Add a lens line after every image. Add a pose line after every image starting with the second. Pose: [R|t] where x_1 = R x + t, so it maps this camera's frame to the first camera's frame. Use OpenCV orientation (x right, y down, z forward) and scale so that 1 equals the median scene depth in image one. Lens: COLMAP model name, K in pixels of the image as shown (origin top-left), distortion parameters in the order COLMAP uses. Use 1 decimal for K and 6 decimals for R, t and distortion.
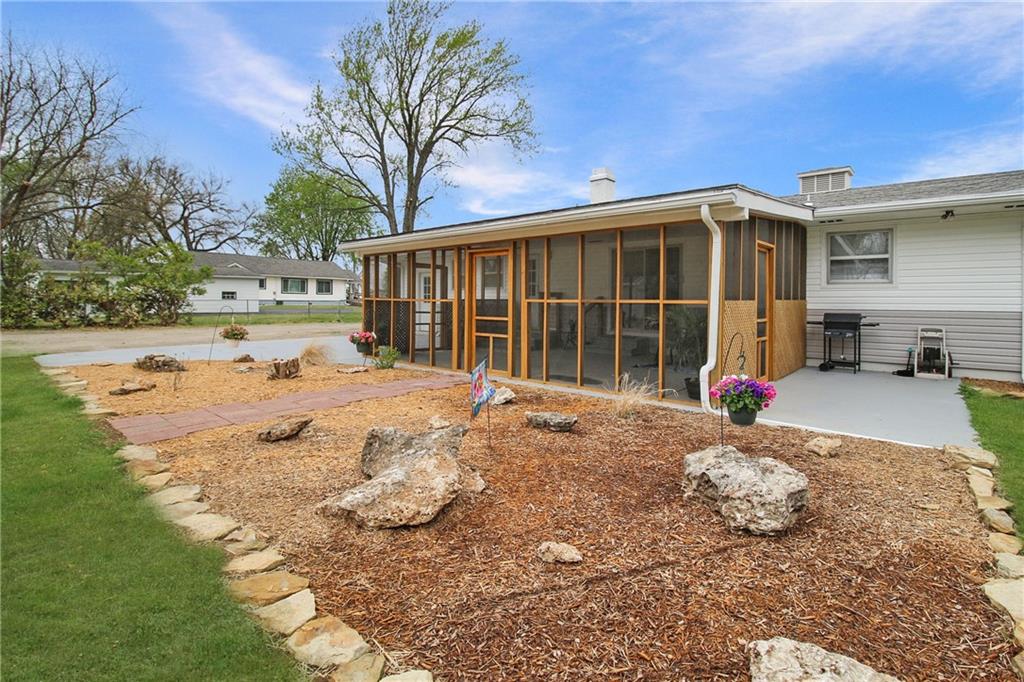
lens RADIAL K [[484.7, 0, 511.3], [0, 484.7, 288.9], [0, 0, 1]] dist [0.000335, 0.000069]
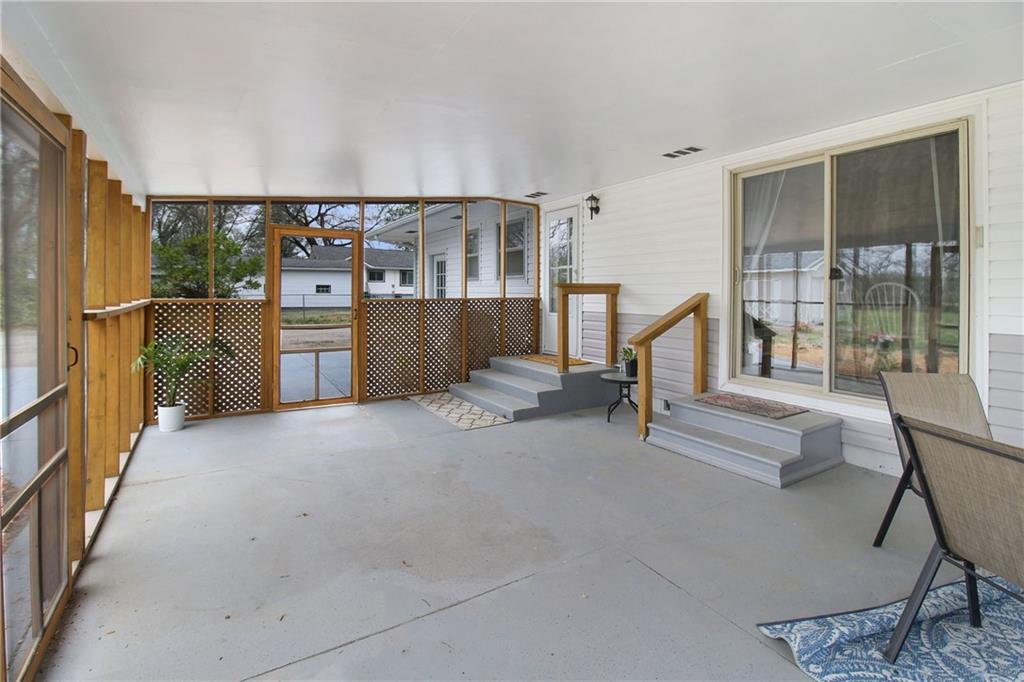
lens RADIAL K [[484.7, 0, 511.3], [0, 484.7, 288.9], [0, 0, 1]] dist [0.000335, 0.000069]
pose [[0.953328, -0.002677, -0.301924, 0.079716], [0.007855, 0.999842, 0.015937, 0.001895], [0.301834, -0.017565, 0.953199, 0.292633]]
